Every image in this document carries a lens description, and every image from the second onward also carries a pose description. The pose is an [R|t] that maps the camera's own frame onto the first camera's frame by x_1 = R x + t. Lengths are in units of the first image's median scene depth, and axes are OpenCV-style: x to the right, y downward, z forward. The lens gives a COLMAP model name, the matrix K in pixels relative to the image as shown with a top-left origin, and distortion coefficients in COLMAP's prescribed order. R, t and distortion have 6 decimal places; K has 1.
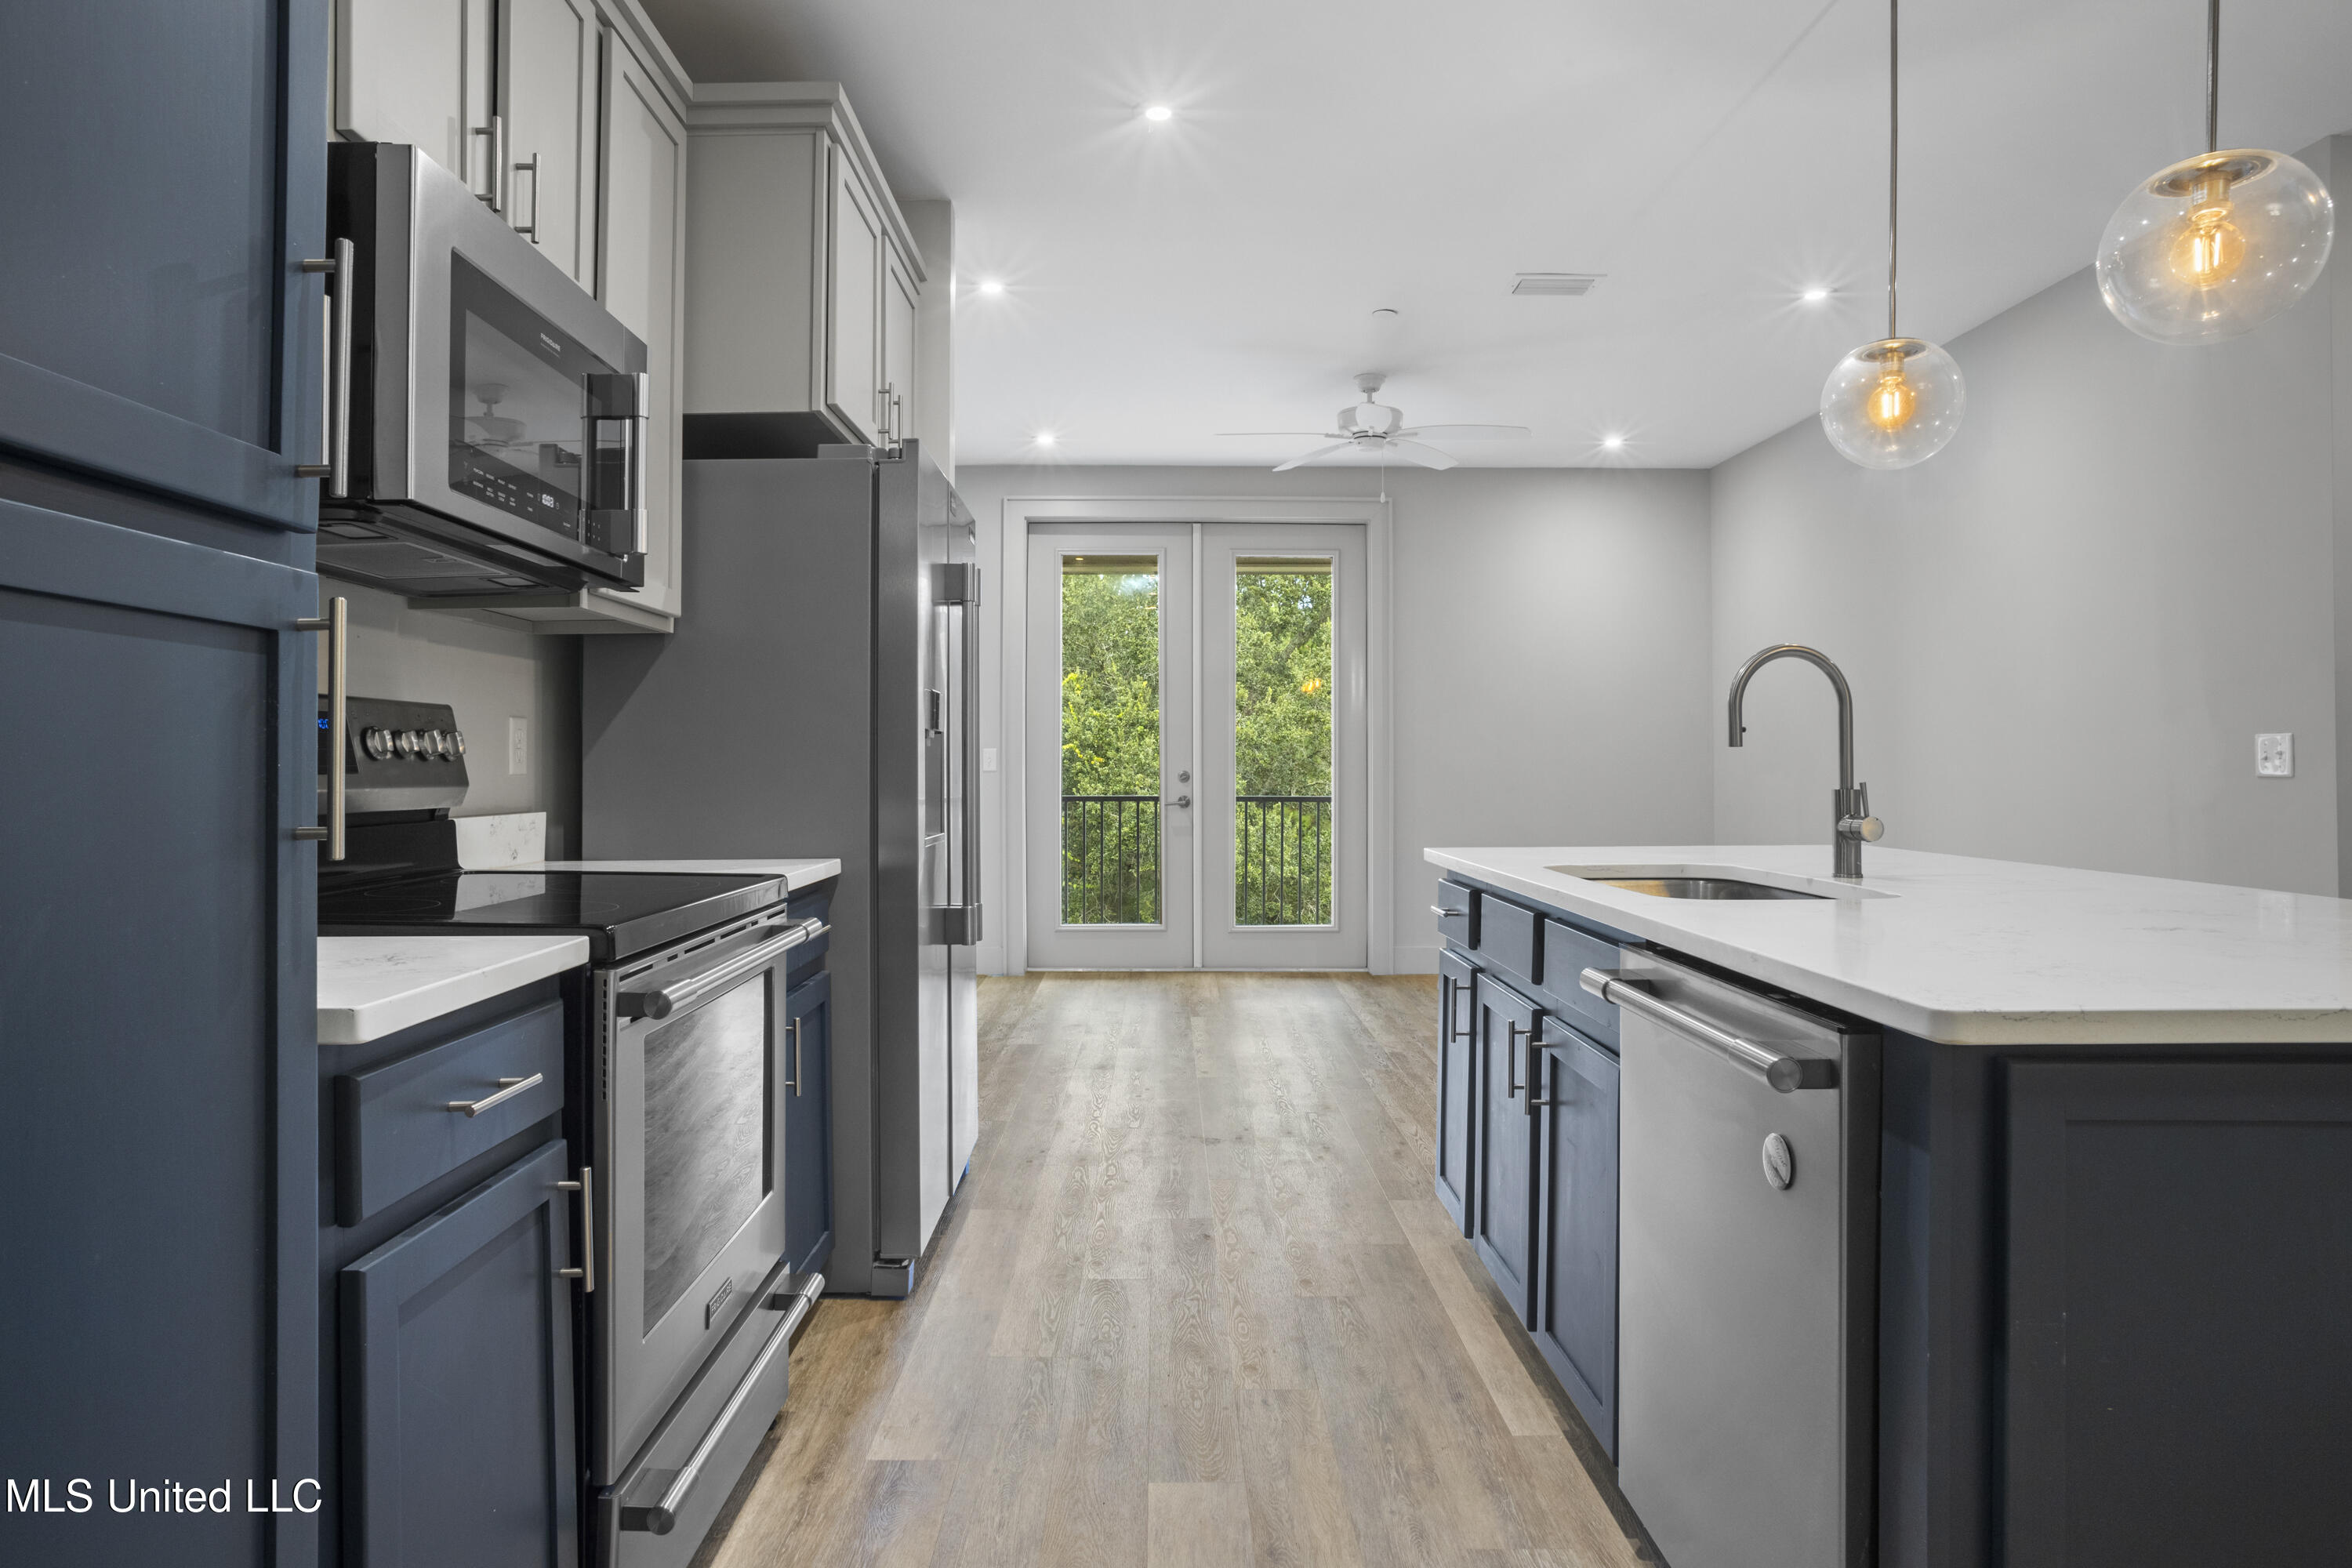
lens RADIAL K [[1350.6, 0, 1163.1], [0, 1350.6, 741.1], [0, 0, 1]] dist [0.000500, 0.001235]
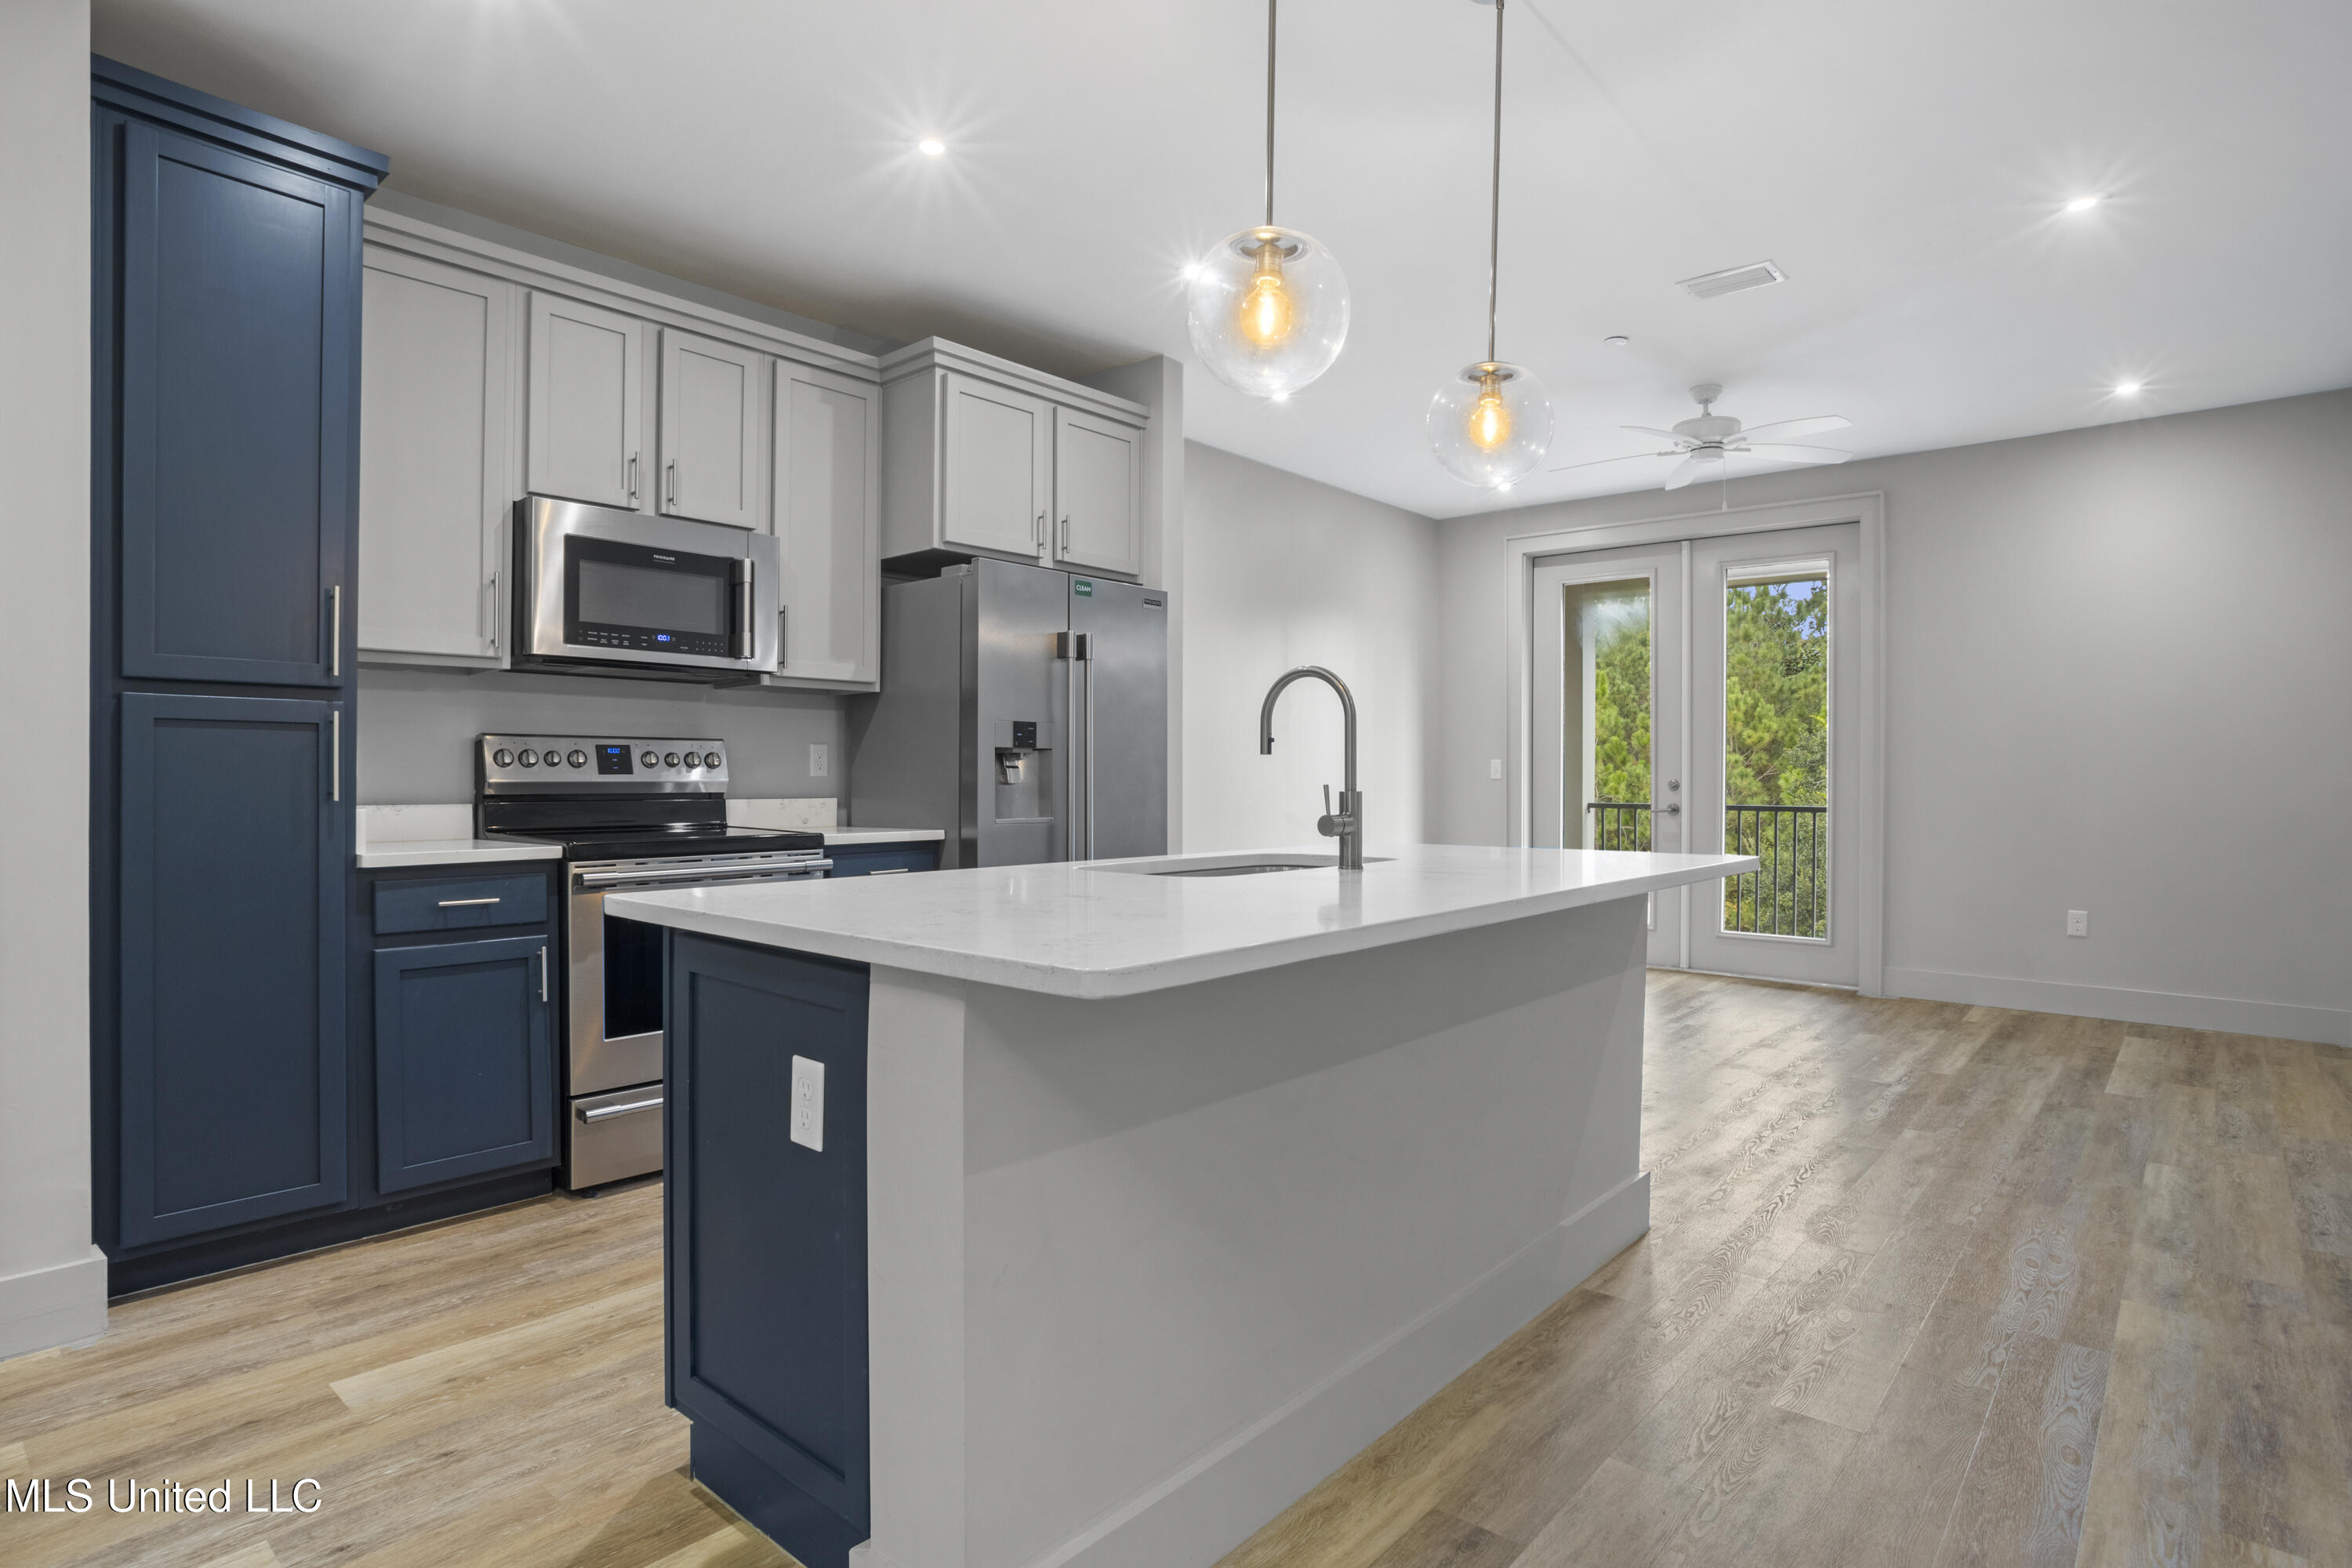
lens RADIAL K [[1218.5, 0, 1177.4], [0, 1218.5, 792.8], [0, 0, 1]] dist [-0.018530, 0.000490]
pose [[0.749376, 0.011770, -0.662040, 0.387922], [0.008745, 0.999579, 0.027669, 0.002841], [0.662087, -0.026524, 0.748957, 0.045756]]
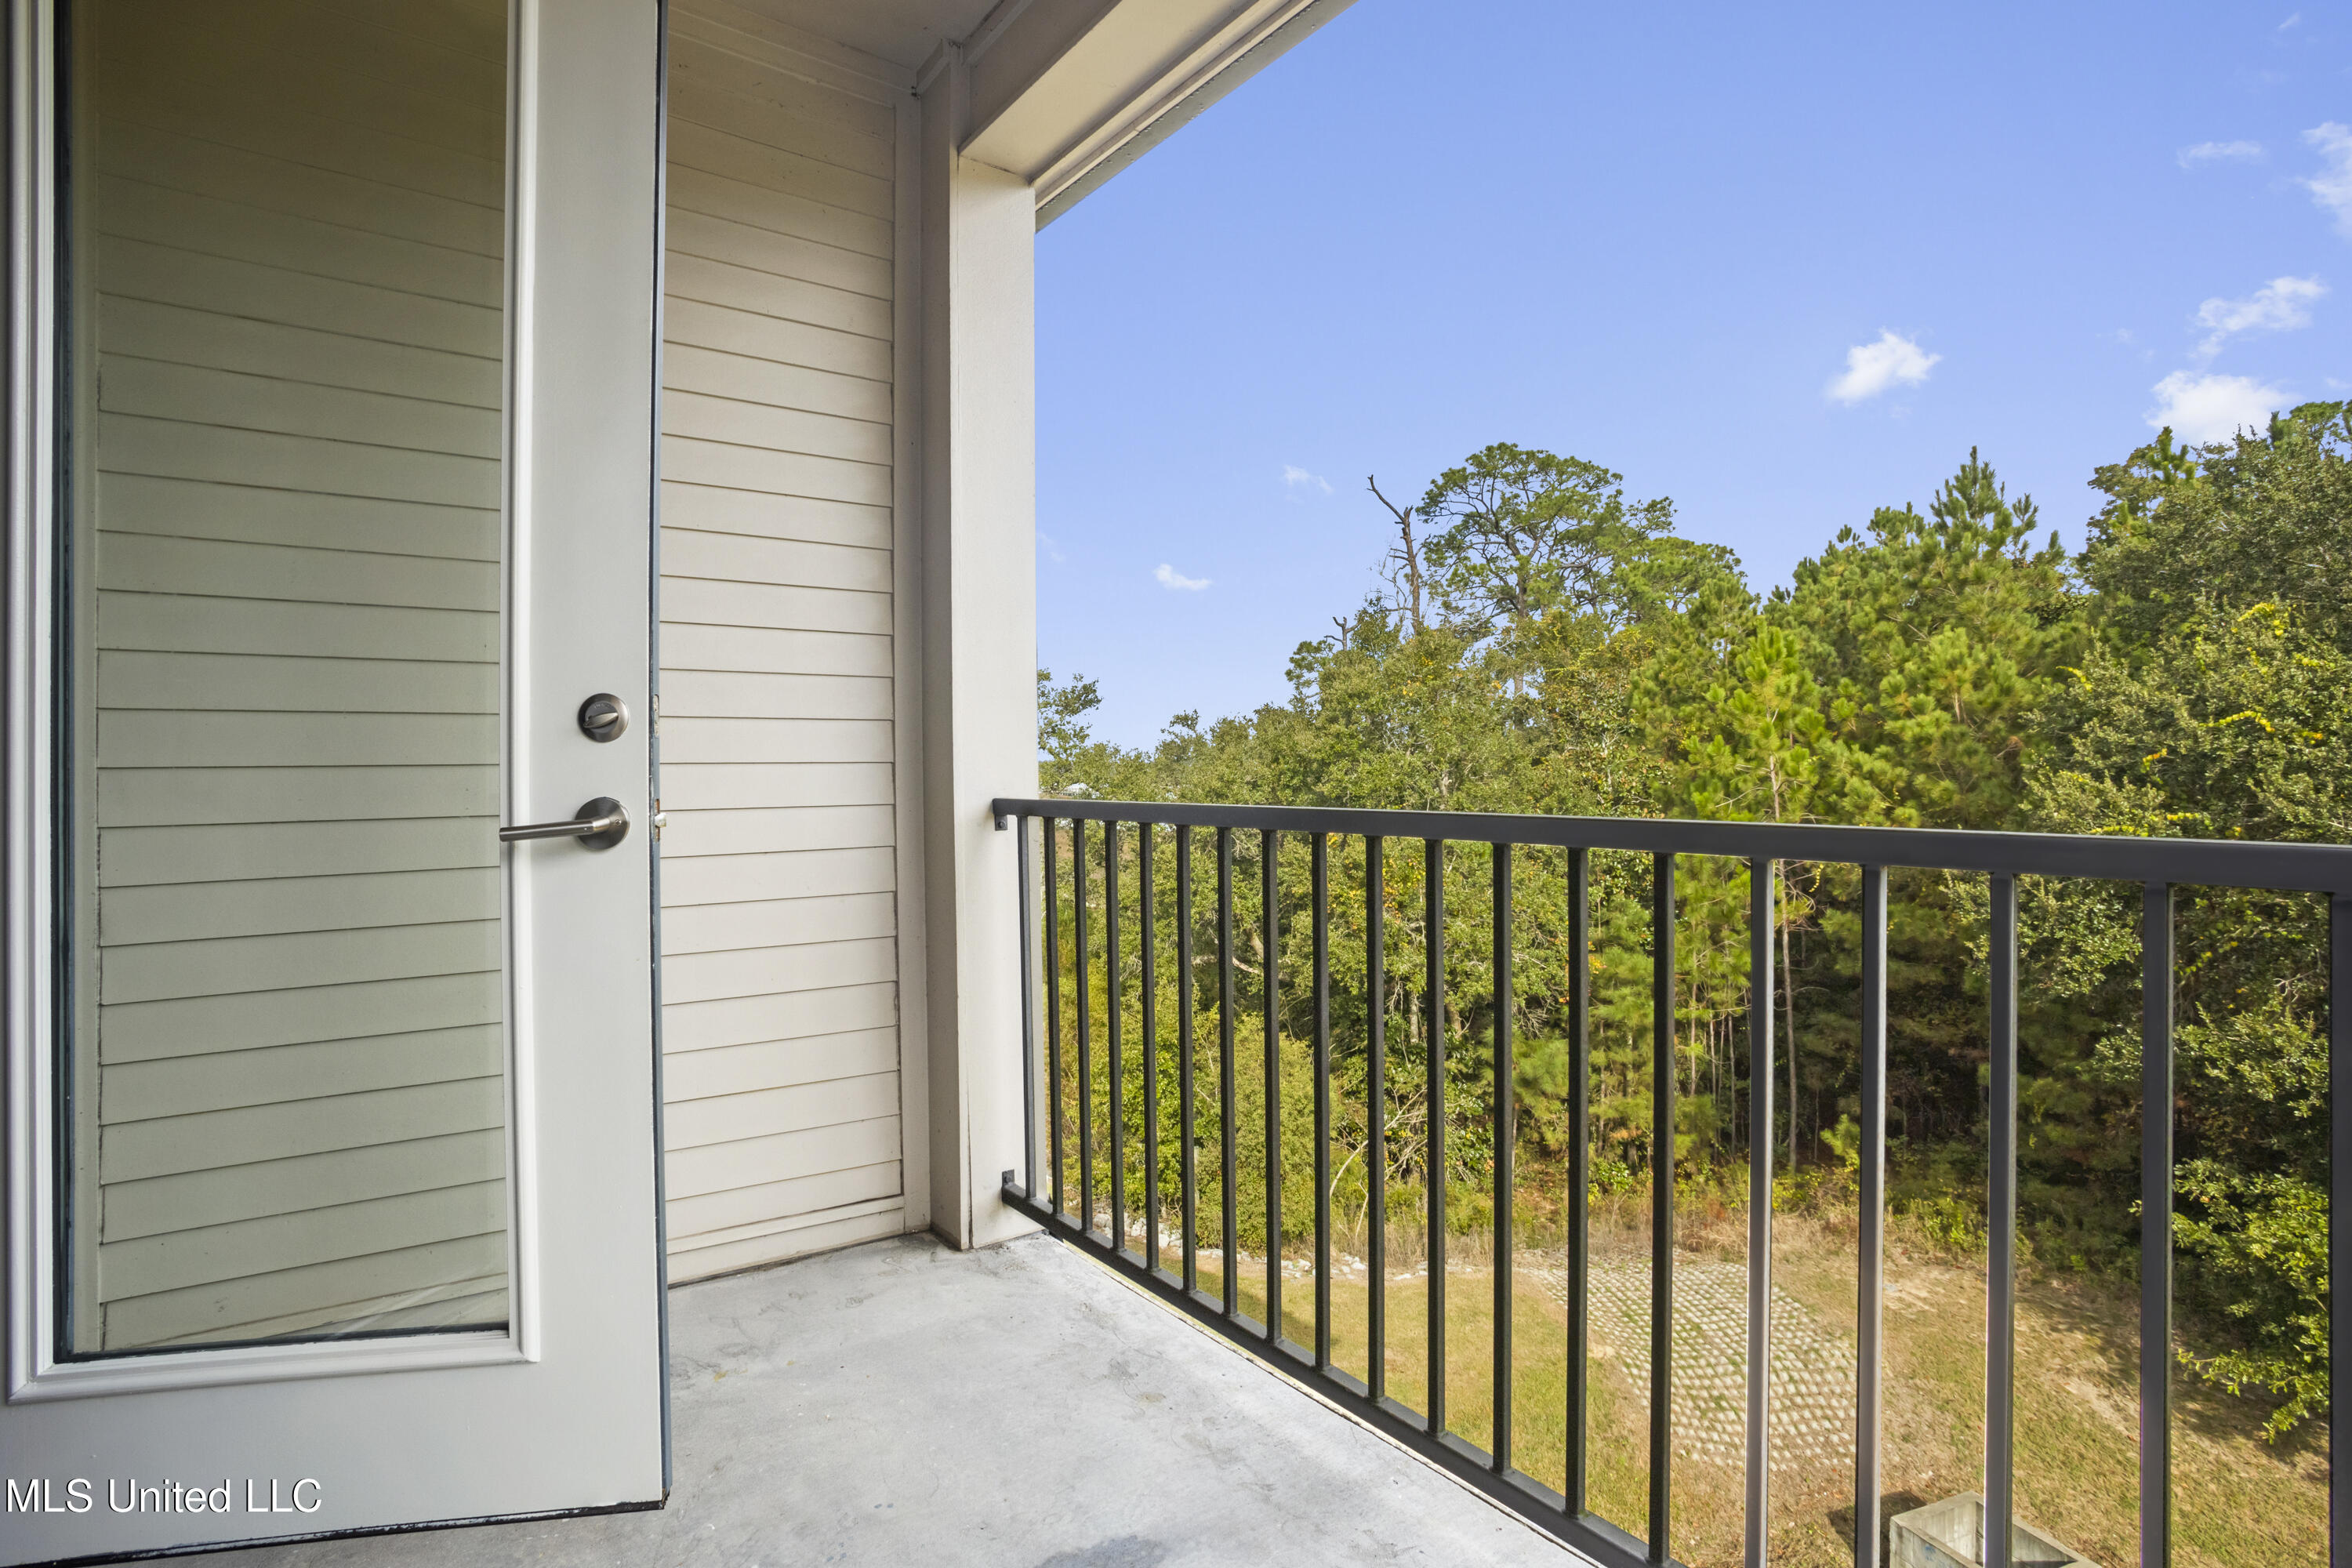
lens RADIAL K [[1156.5, 0, 1159.7], [0, 1156.5, 771.0], [0, 0, 1]] dist [-0.022302, 0.010356]
pose [[0.592754, 0.005812, -0.805363, 0.255959], [0.016945, 0.999663, 0.019686, 0.037222], [0.805206, -0.025316, 0.592455, 1.064083]]
